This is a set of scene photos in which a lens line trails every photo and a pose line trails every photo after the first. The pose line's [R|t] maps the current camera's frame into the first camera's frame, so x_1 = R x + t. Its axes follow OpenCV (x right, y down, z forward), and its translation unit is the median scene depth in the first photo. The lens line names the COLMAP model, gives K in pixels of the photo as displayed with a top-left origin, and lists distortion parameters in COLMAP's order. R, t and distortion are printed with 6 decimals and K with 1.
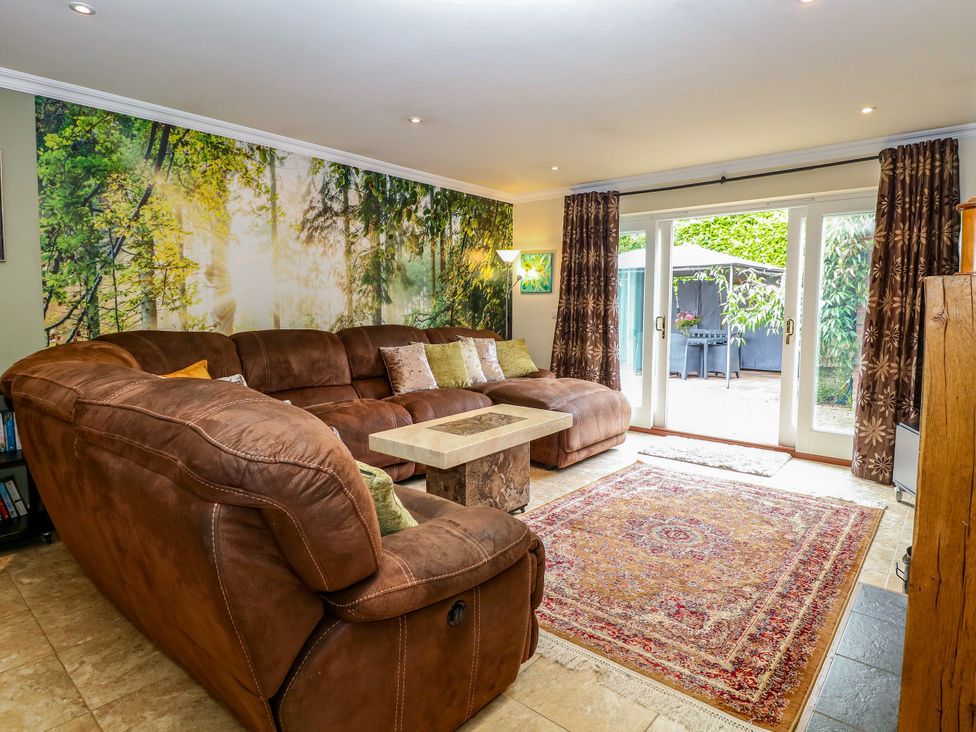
lens RADIAL K [[576.0, 0, 481.5], [0, 576.0, 360.7], [0, 0, 1]] dist [0.001141, -0.016781]
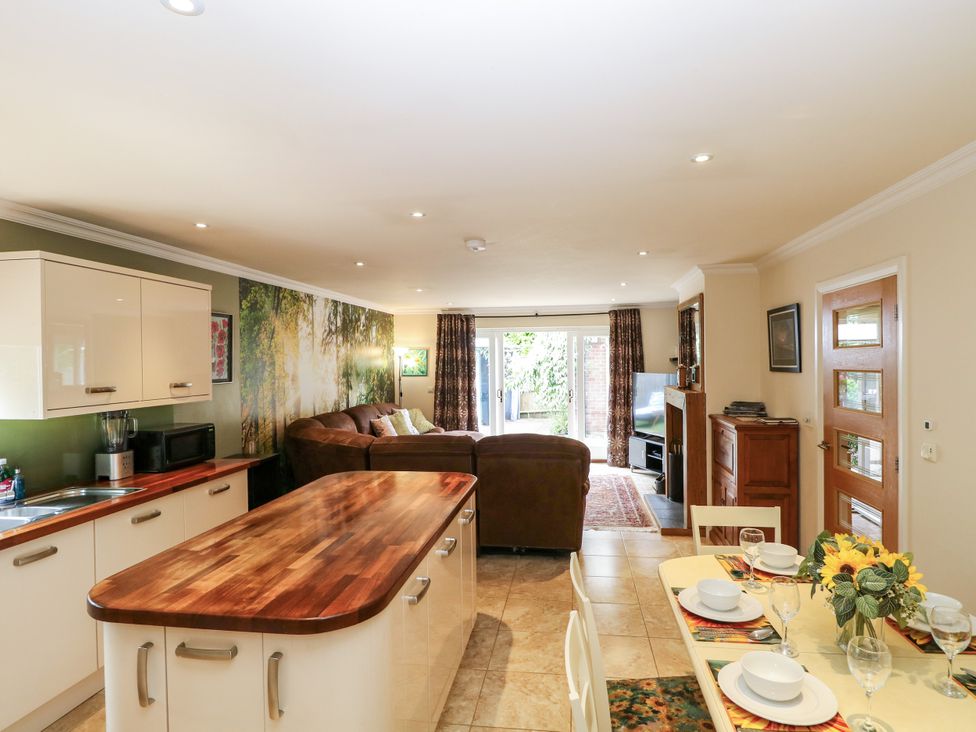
lens RADIAL K [[575.8, 0, 502.3], [0, 575.8, 366.6], [0, 0, 1]] dist [0.000090, -0.000914]
pose [[0.838559, -0.023294, 0.544313, -0.729281], [0.068601, 0.995648, -0.063078, -0.045244], [-0.540475, 0.090235, 0.836507, -0.501744]]
